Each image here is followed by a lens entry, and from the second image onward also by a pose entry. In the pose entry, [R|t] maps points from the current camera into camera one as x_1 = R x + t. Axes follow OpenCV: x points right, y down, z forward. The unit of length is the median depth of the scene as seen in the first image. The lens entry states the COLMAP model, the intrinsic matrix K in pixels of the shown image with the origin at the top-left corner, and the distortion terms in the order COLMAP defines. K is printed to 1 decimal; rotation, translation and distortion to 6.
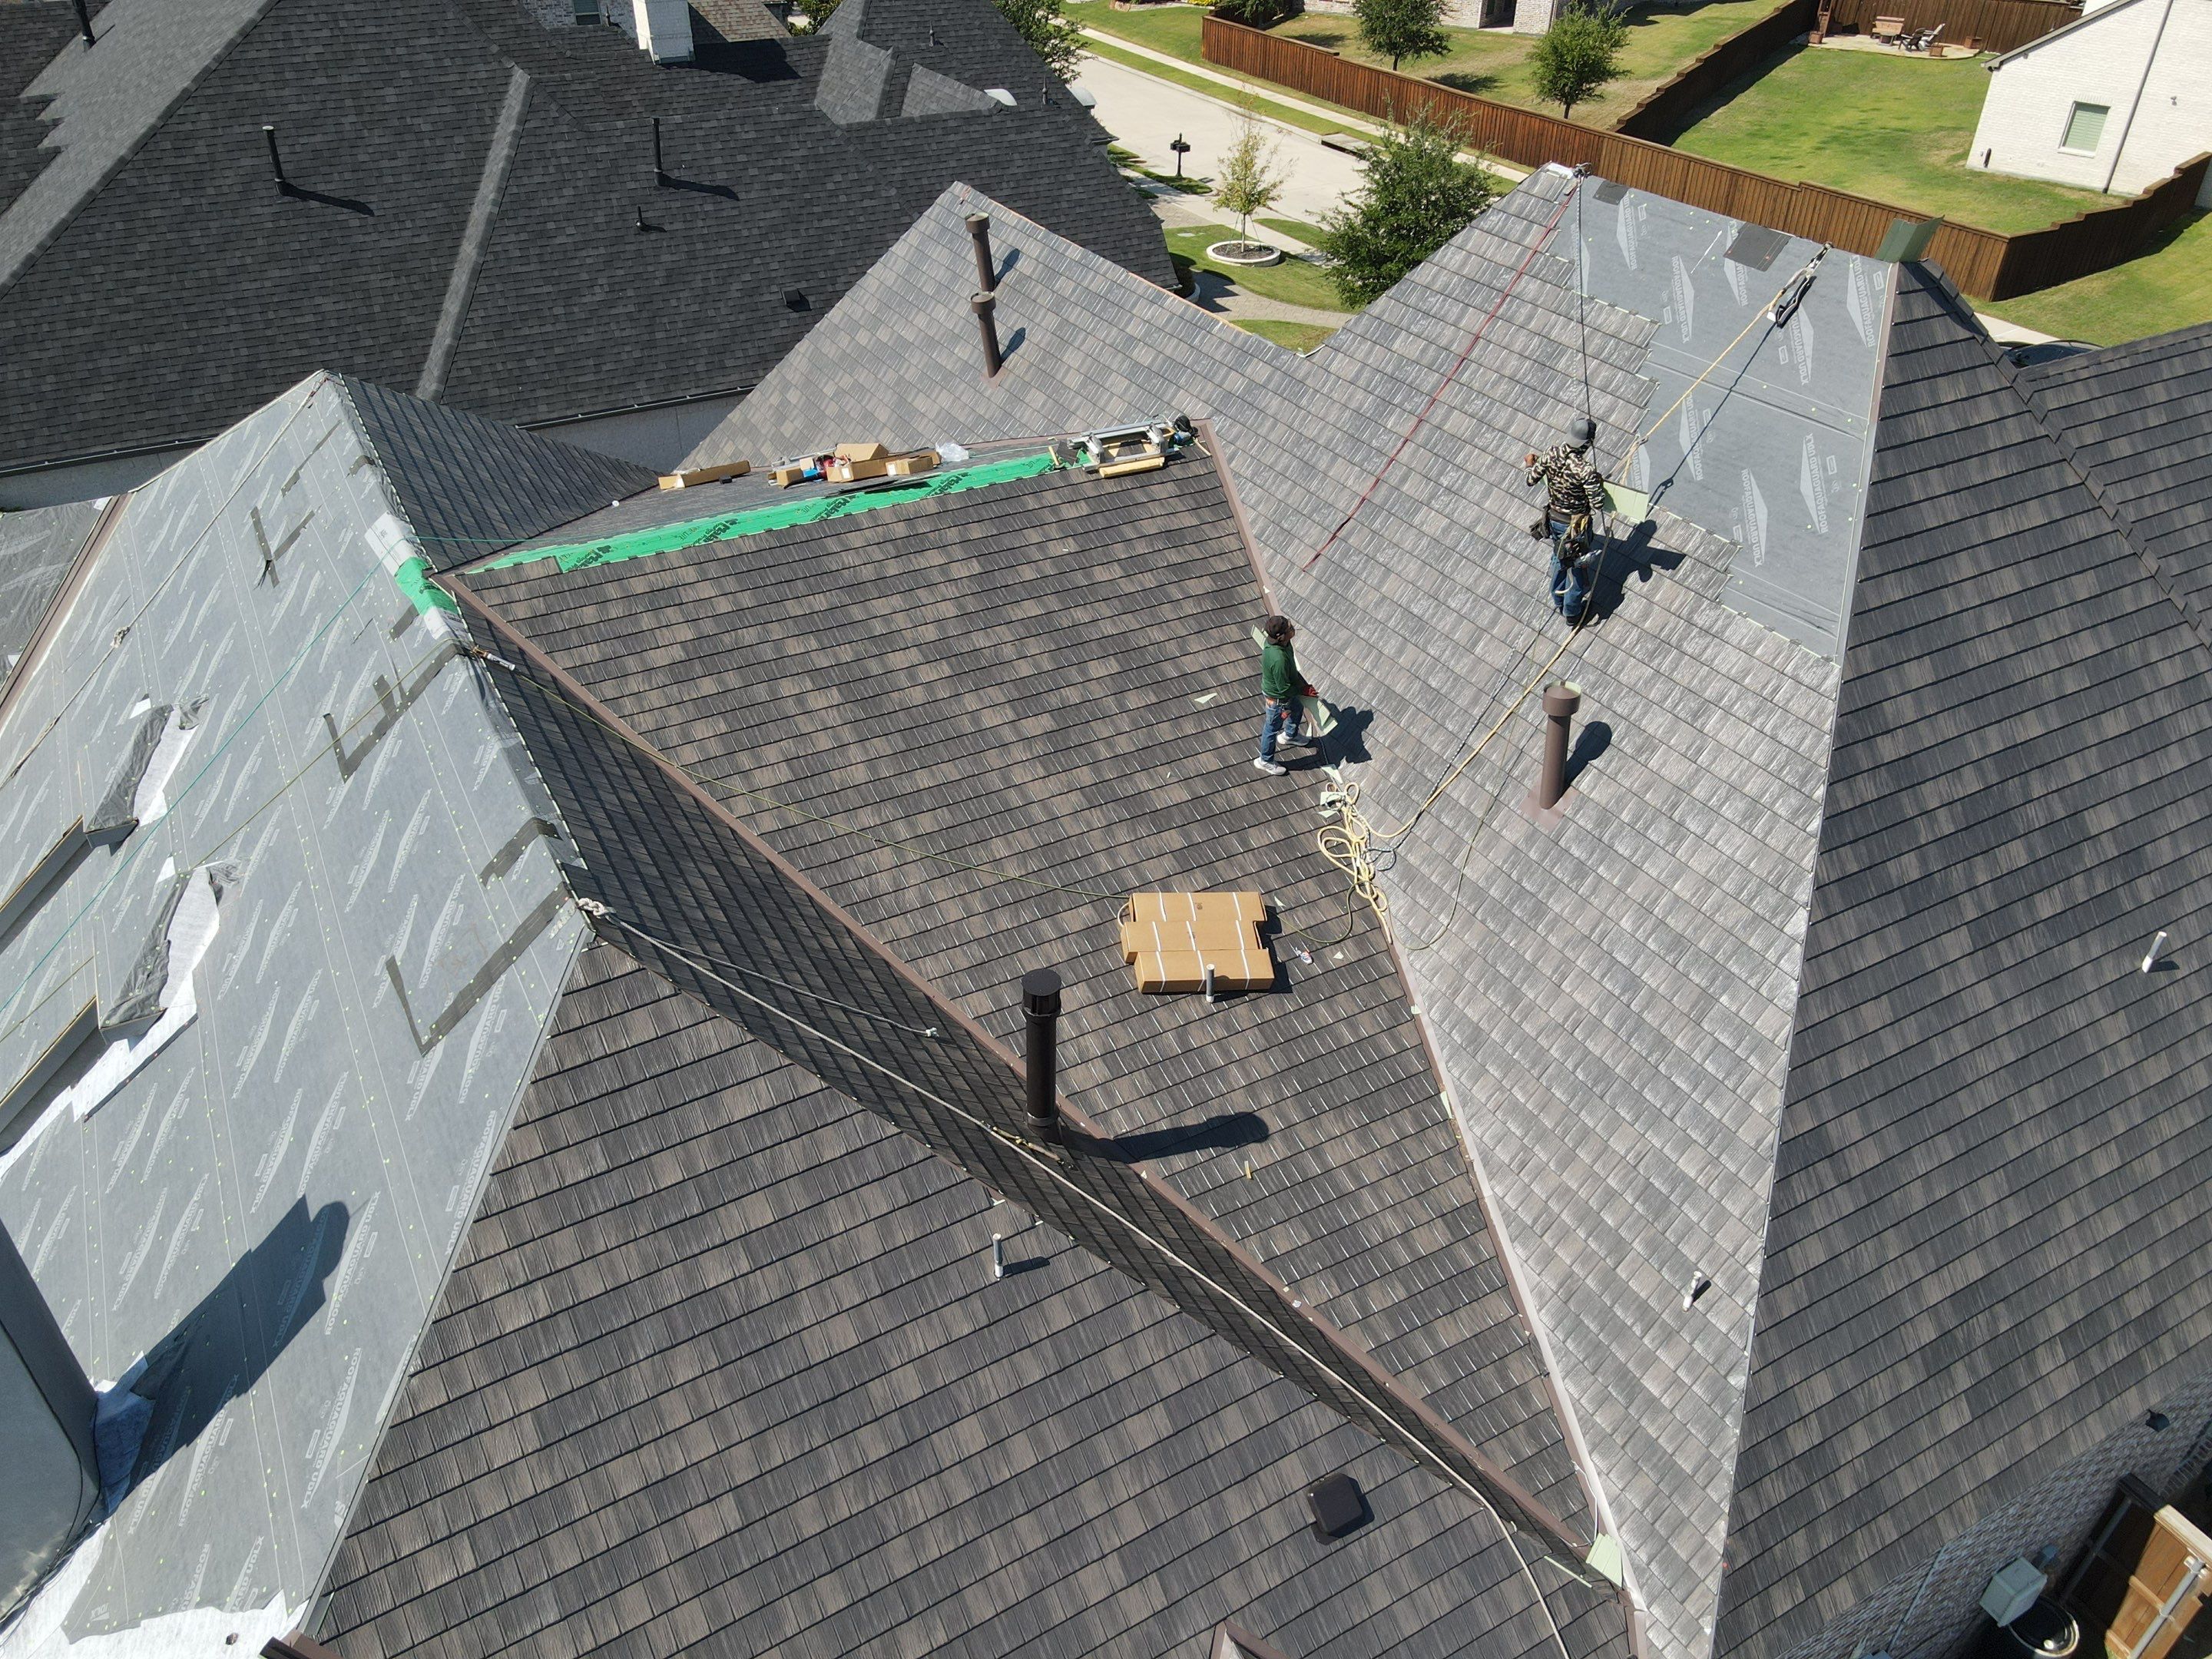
lens RADIAL K [[1630.3, 0, 1108.9], [0, 1630.3, 841.1], [0, 0, 1]] dist [-0.001500, 0.033762]
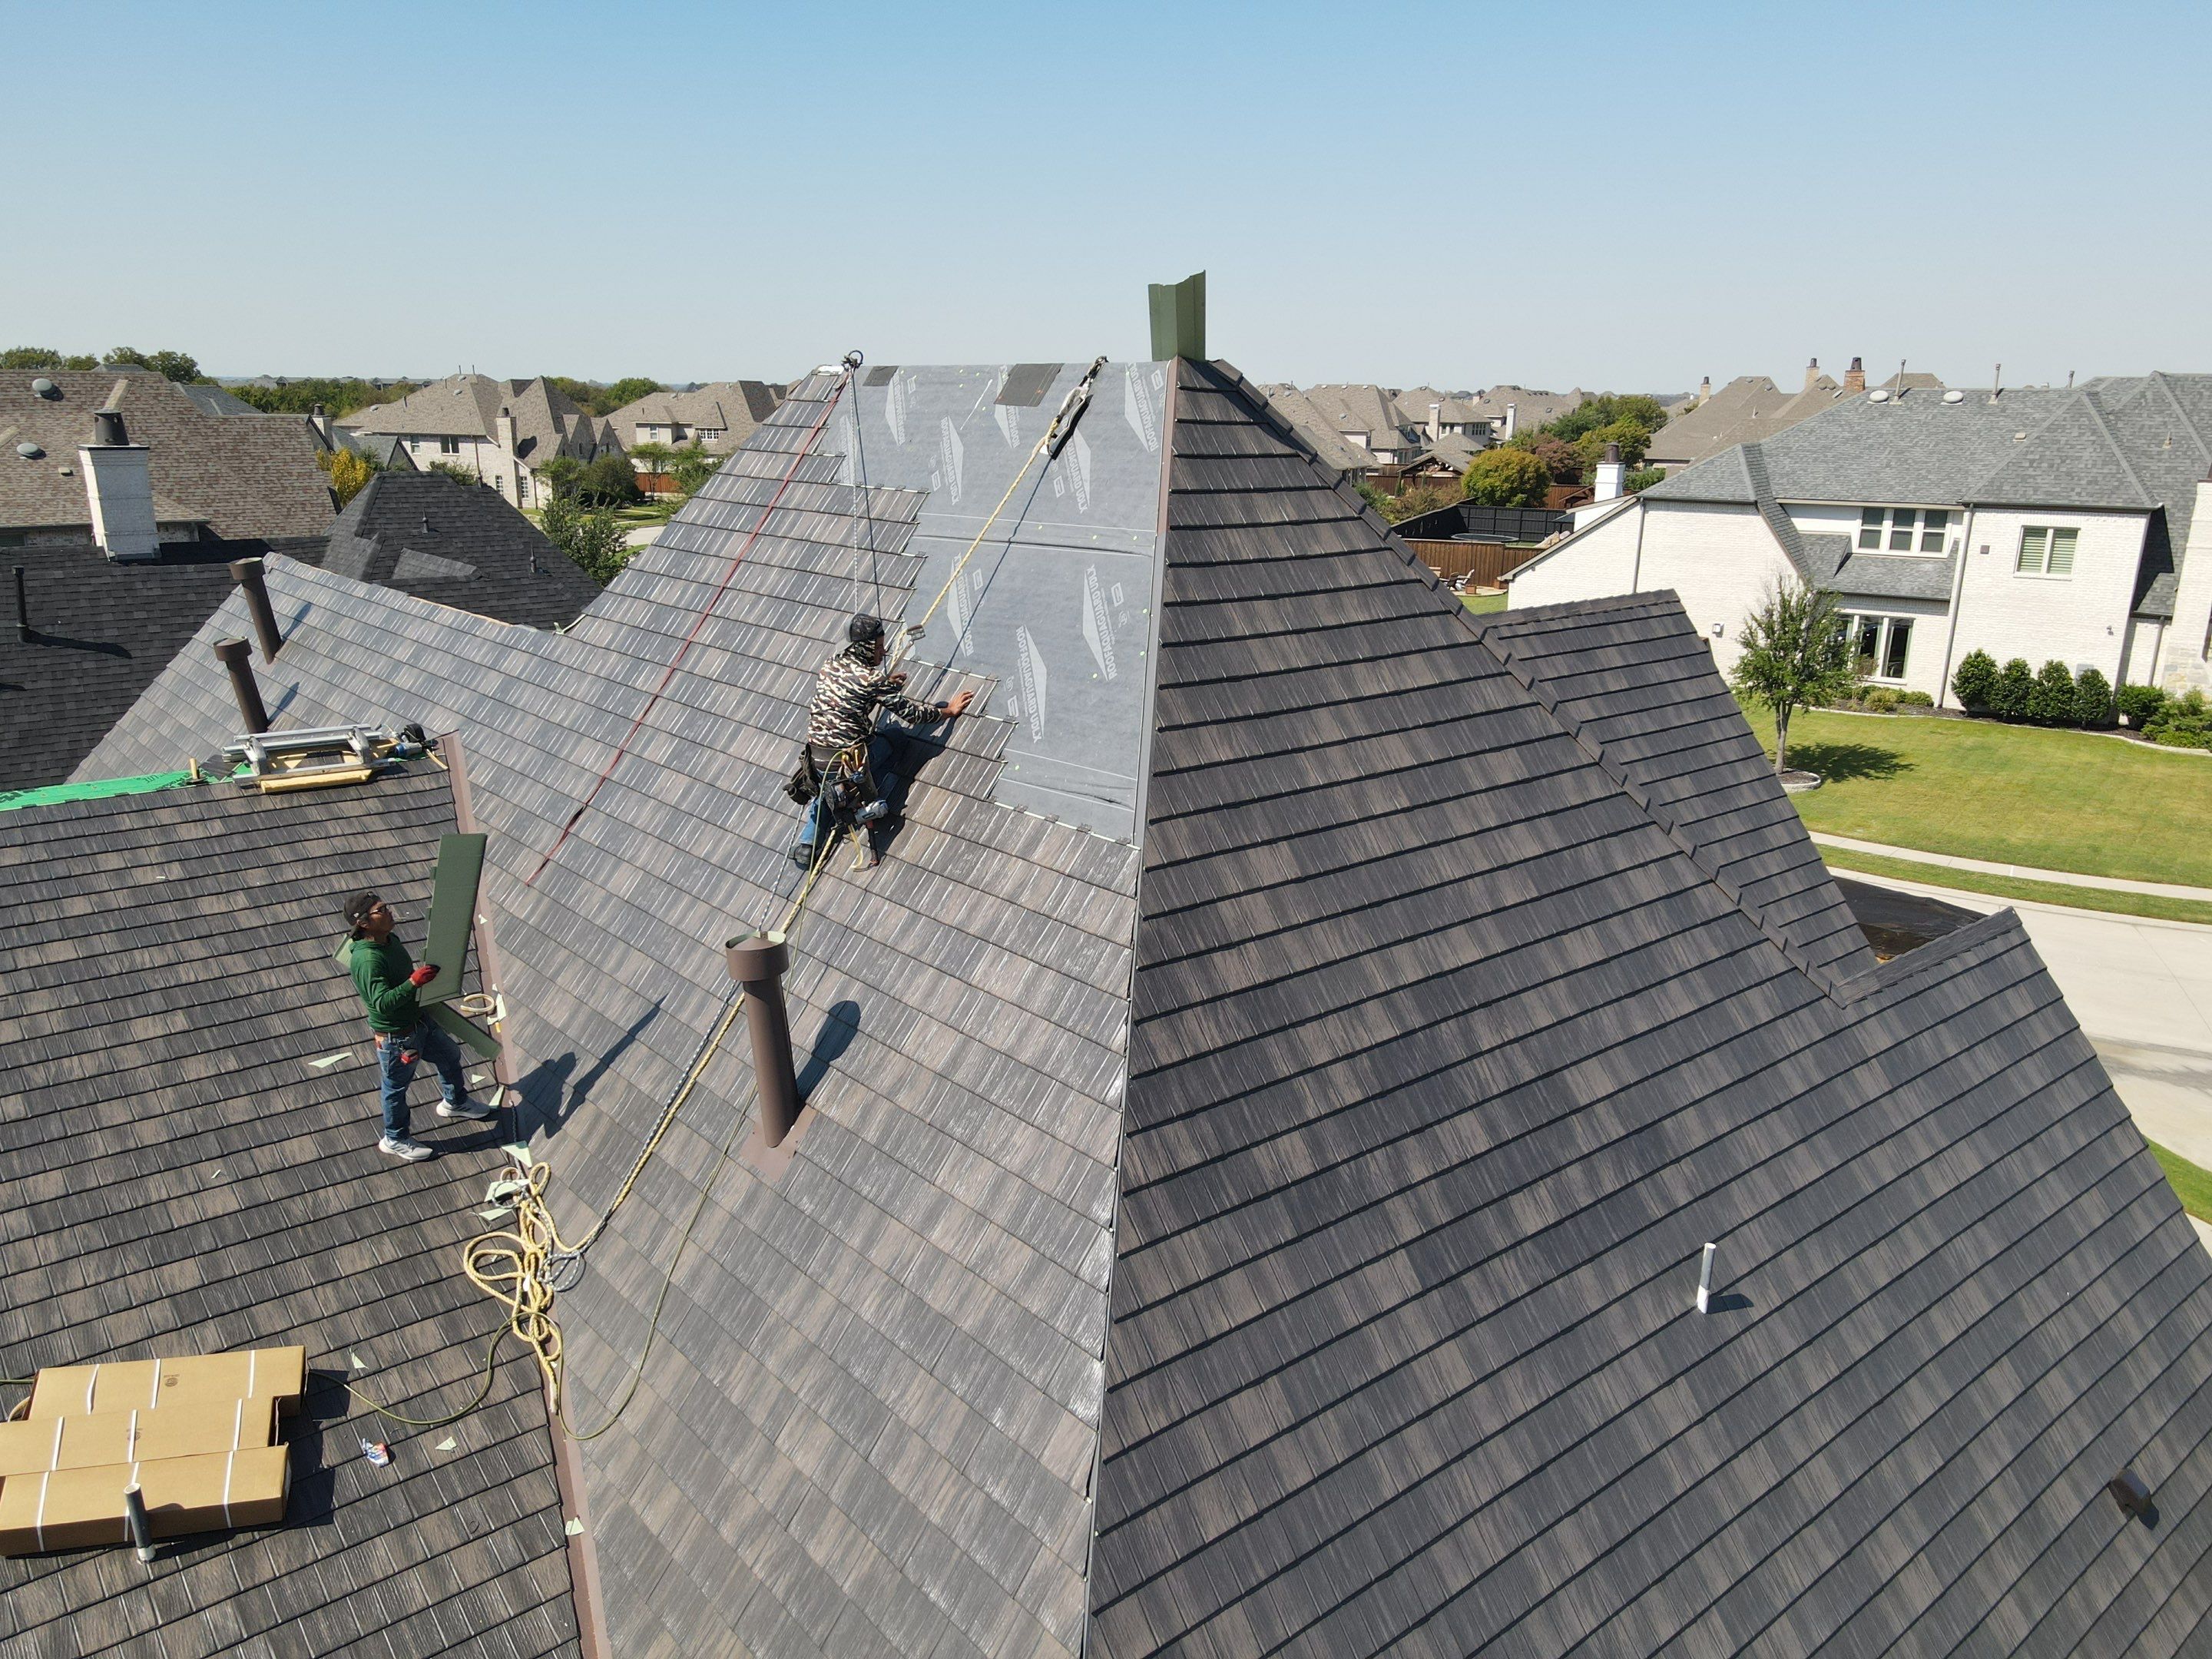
lens RADIAL K [[1630.3, 0, 1108.9], [0, 1630.3, 841.1], [0, 0, 1]] dist [-0.001500, 0.033762]
pose [[0.981913, -0.050364, 0.182513, 0.291023], [0.108643, 0.939355, -0.325283, 0.087764], [-0.155062, 0.339228, 0.927836, 0.372630]]
